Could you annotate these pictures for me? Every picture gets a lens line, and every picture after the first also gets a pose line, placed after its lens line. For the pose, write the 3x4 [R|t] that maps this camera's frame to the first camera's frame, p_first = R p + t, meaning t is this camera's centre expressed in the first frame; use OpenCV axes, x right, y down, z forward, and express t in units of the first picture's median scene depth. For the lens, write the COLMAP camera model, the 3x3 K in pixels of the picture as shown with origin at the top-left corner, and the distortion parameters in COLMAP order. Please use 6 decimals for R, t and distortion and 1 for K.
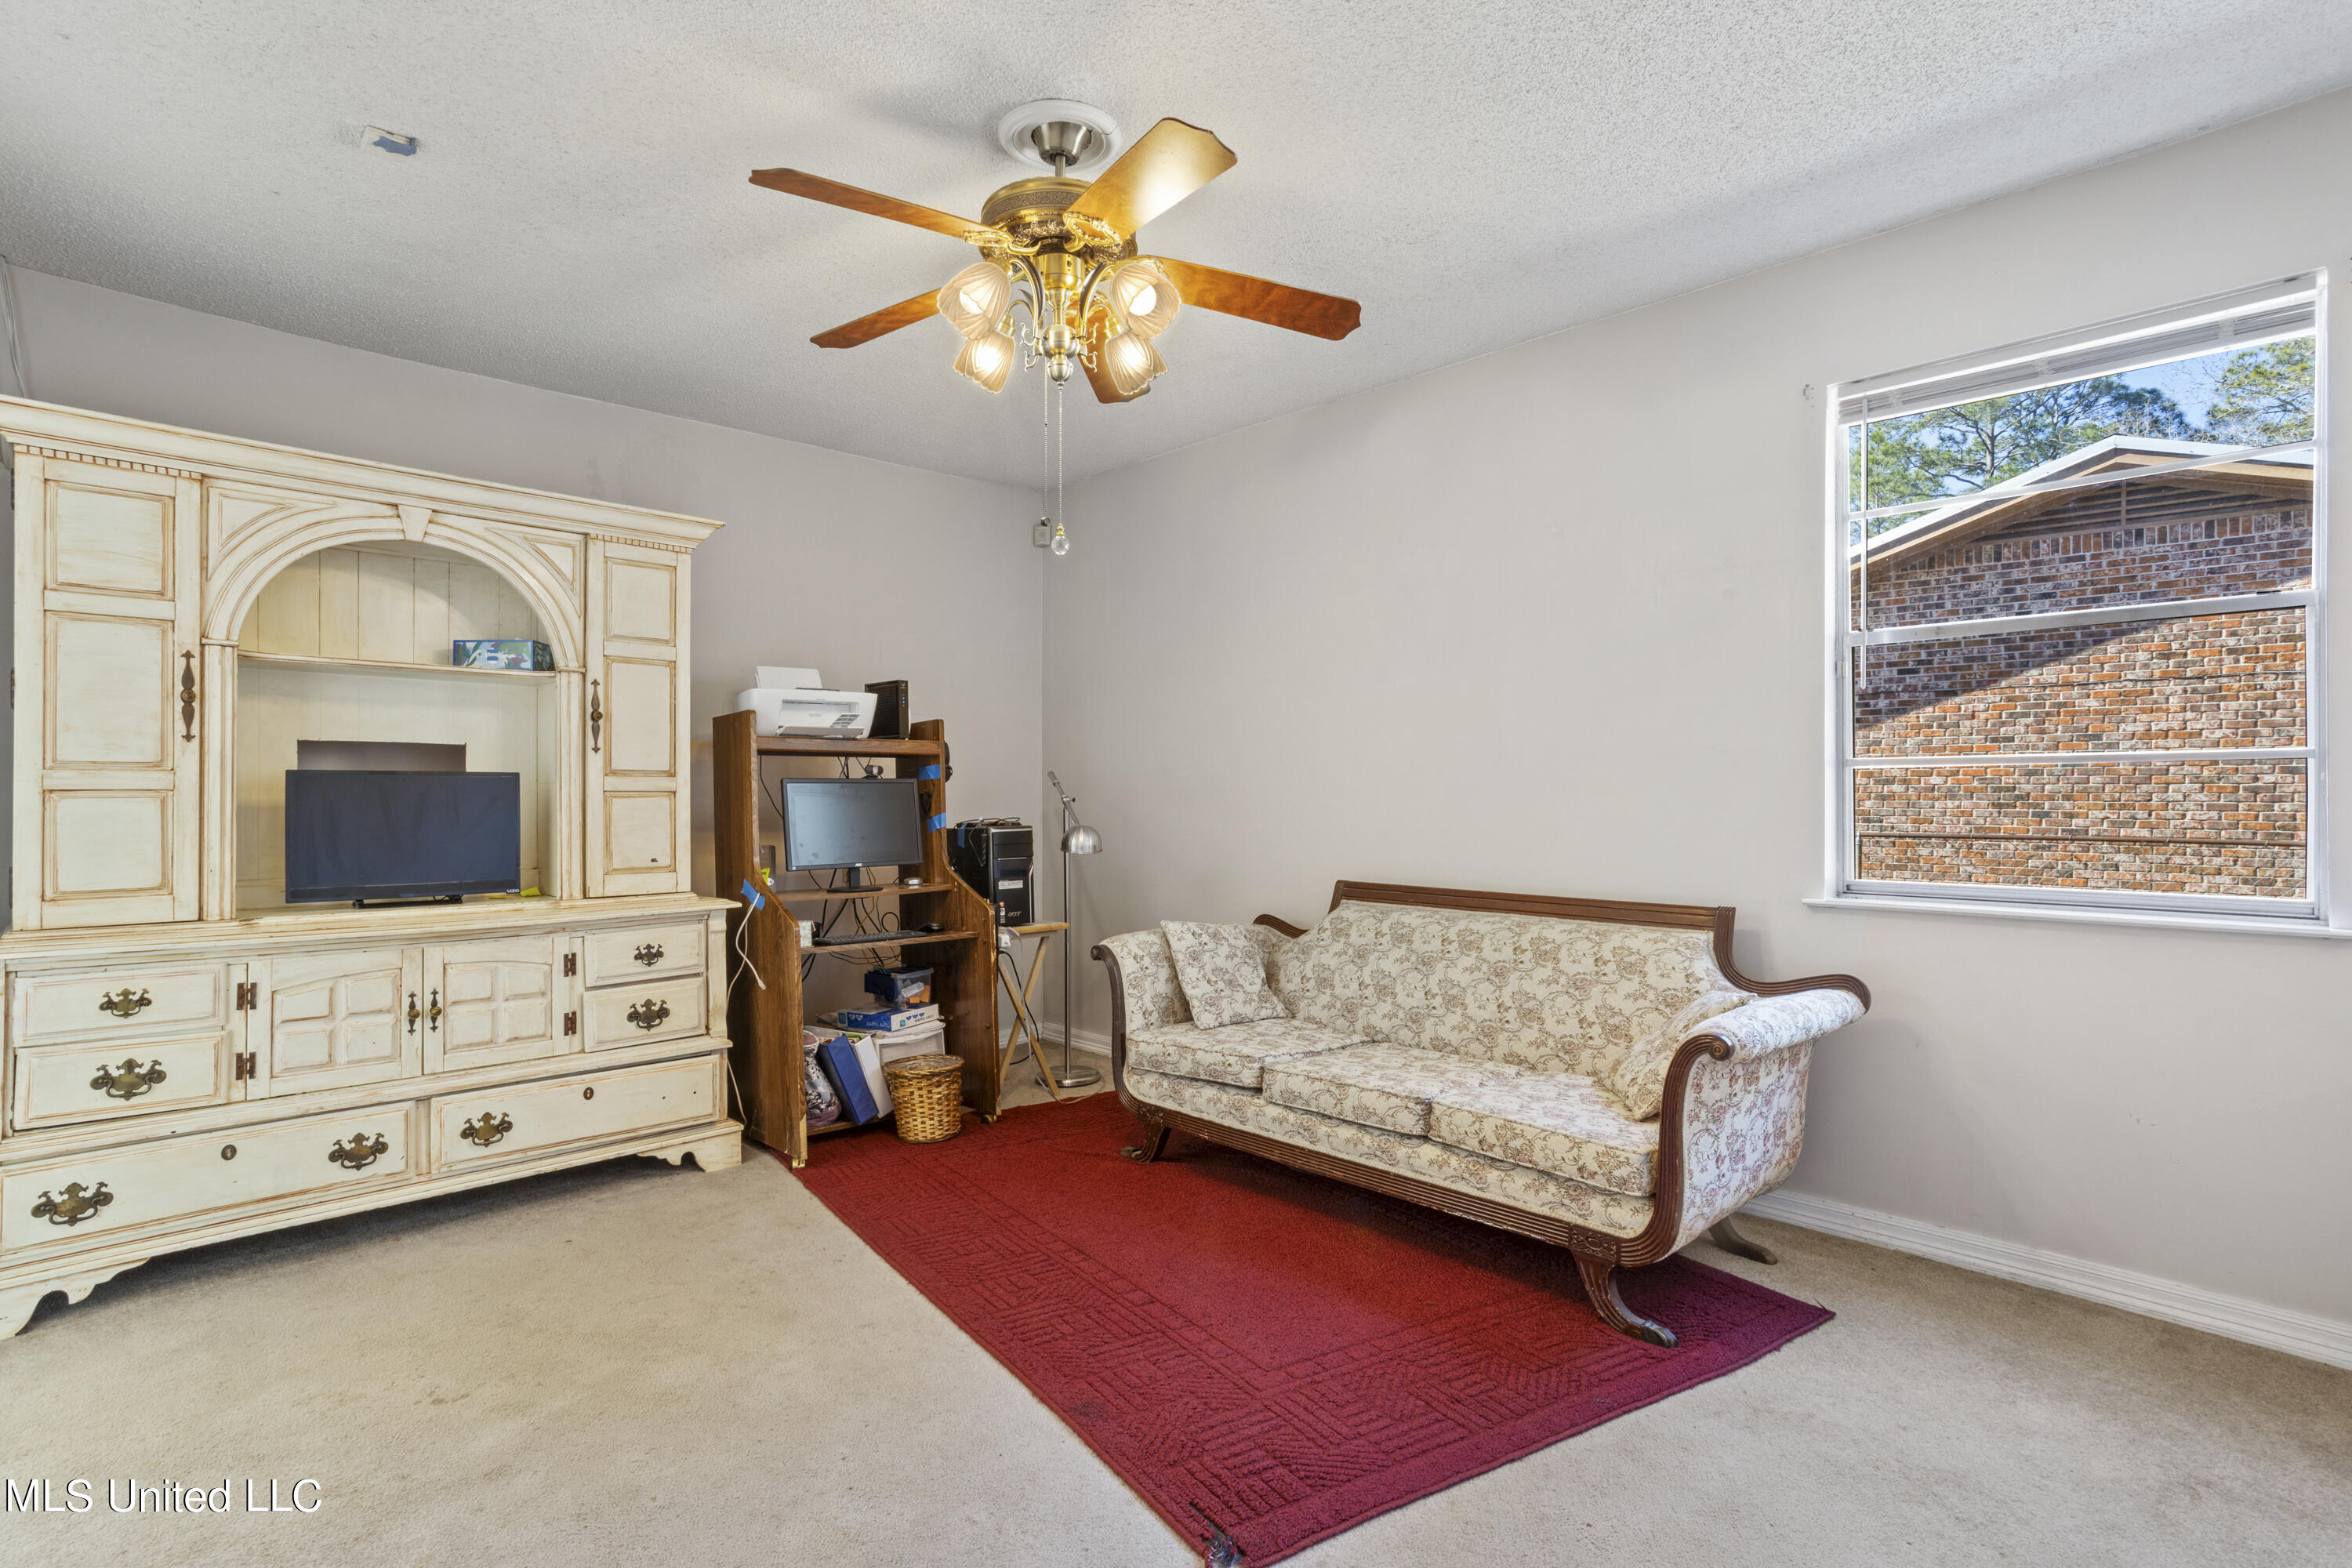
lens RADIAL K [[1154.8, 0, 1181.7], [0, 1154.8, 790.6], [0, 0, 1]] dist [-0.007143, 0.002117]
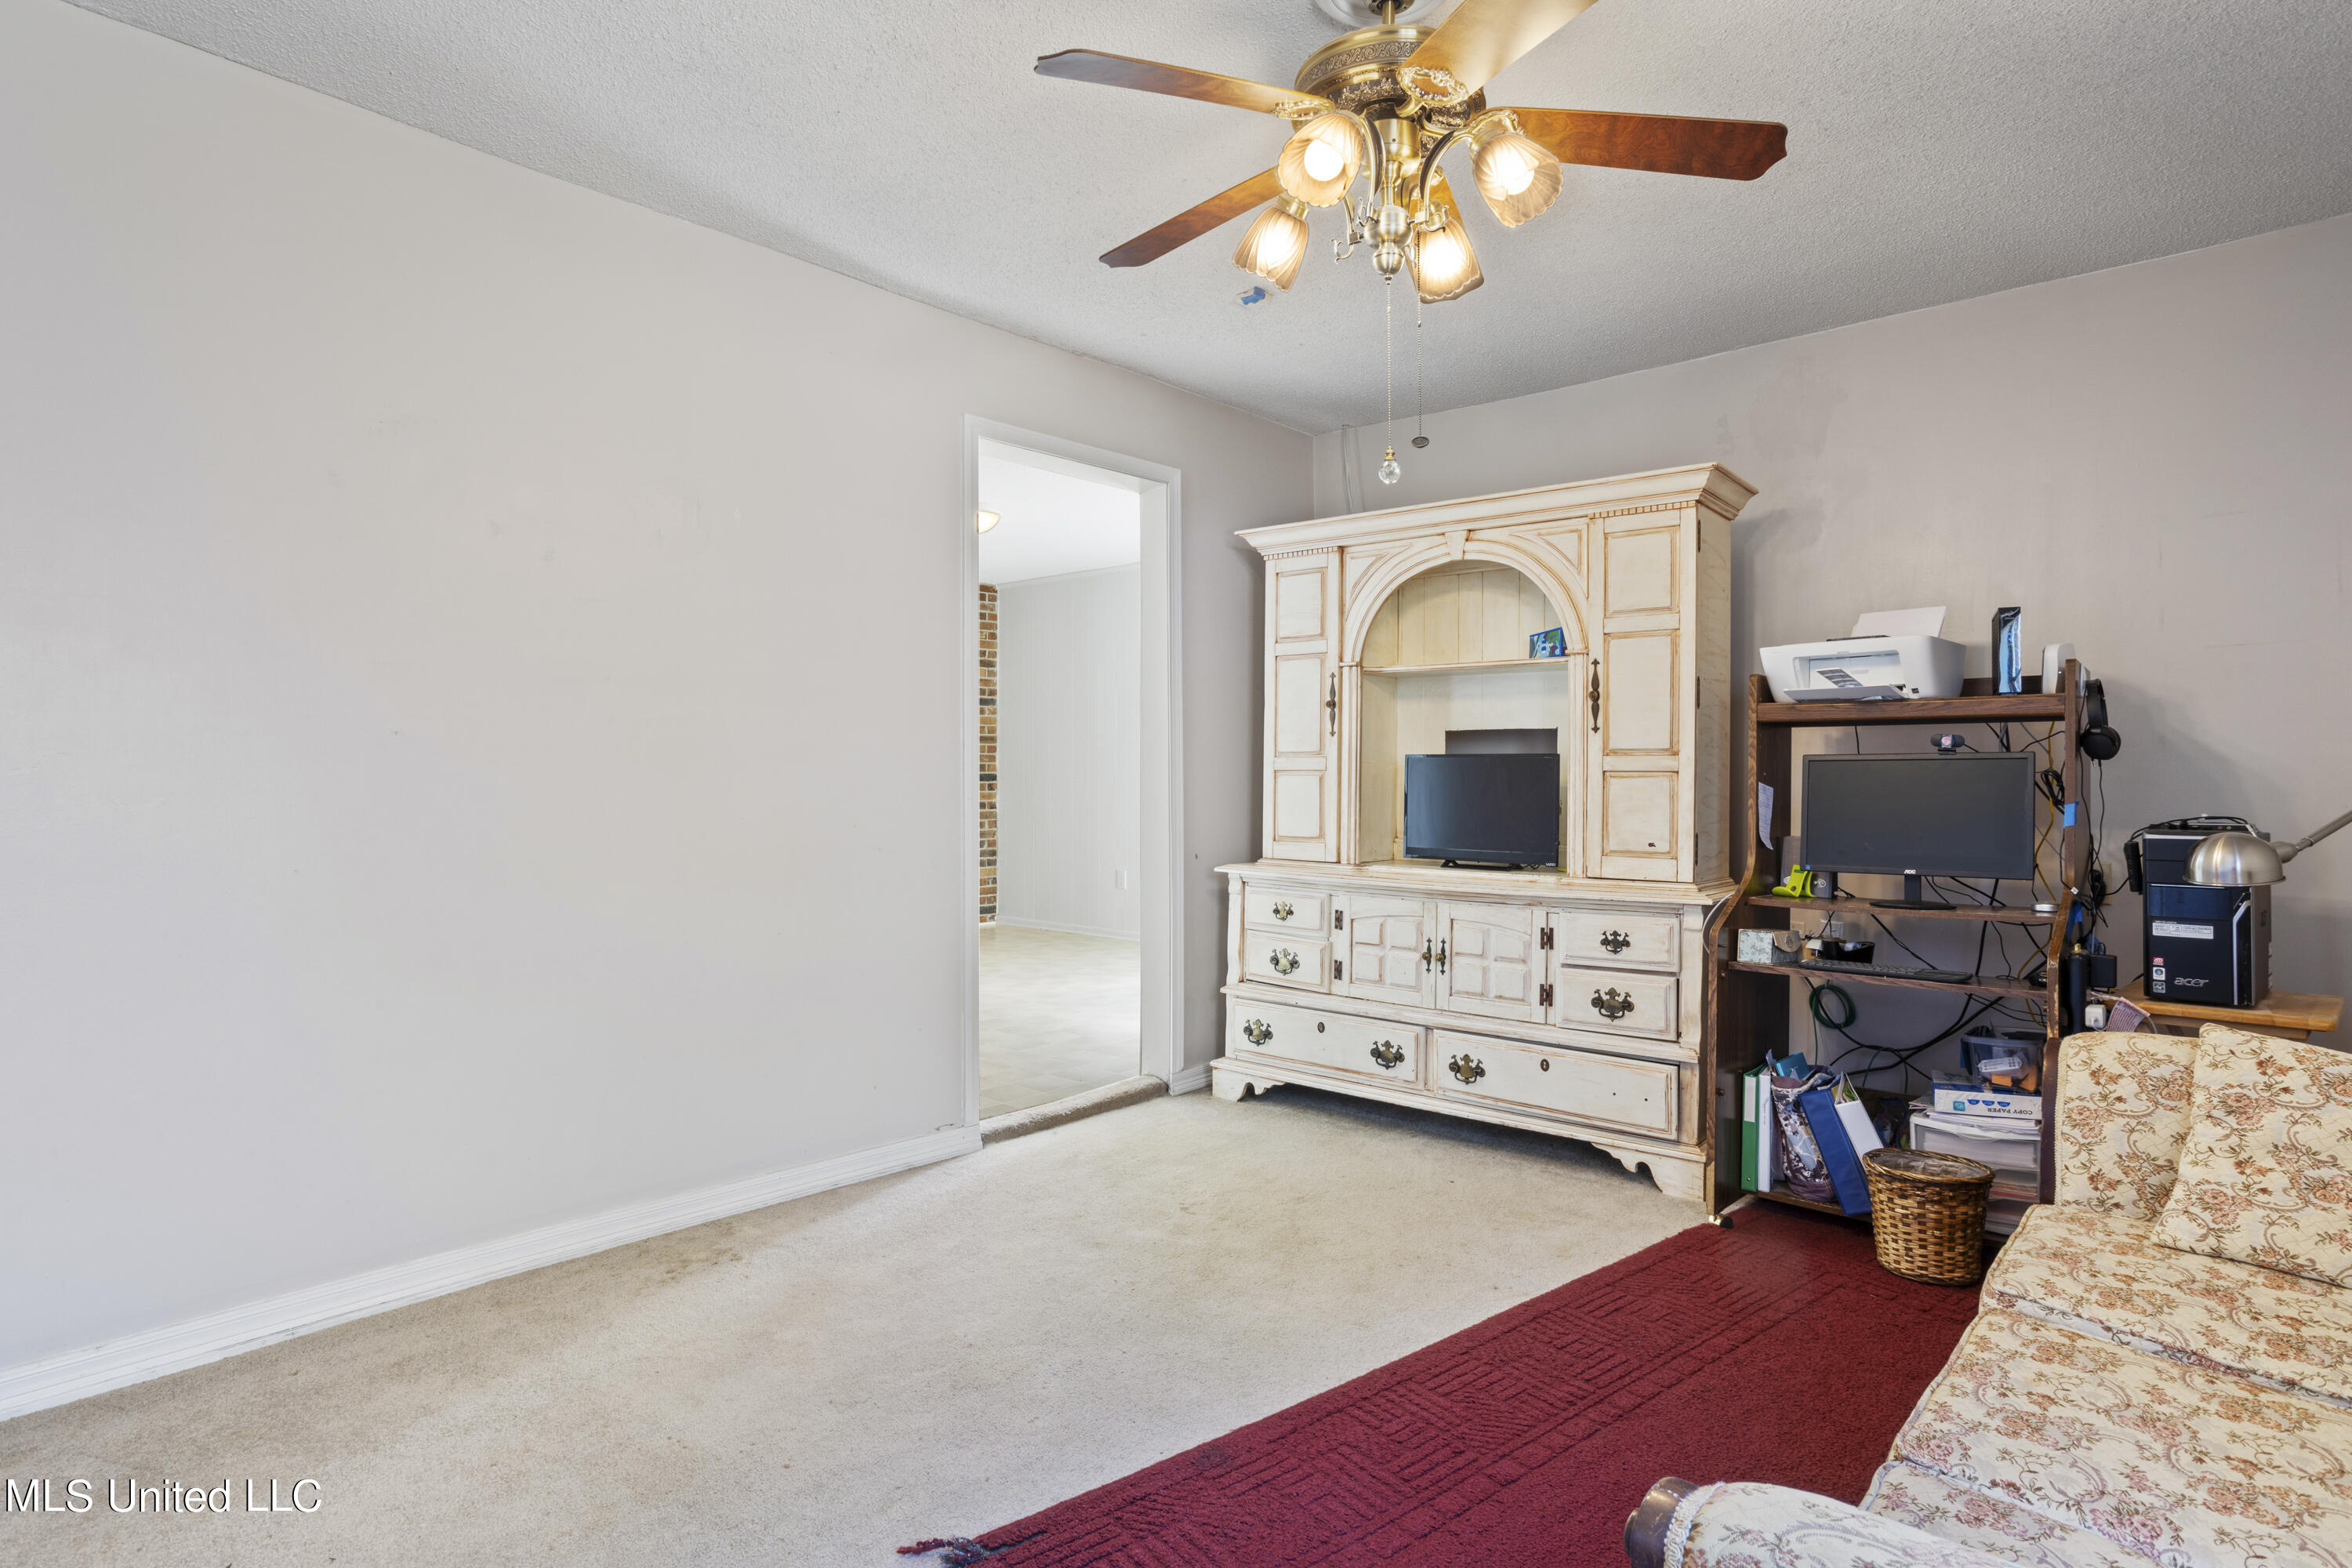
lens RADIAL K [[1283.9, 0, 1183.8], [0, 1283.9, 775.4], [0, 0, 1]] dist [-0.037947, 0.002990]
pose [[0.056905, 0.000830, -0.998379, 0.622856], [0.000019, 1.000000, 0.000833, 0.003686], [0.998380, -0.000067, 0.056905, 0.632966]]
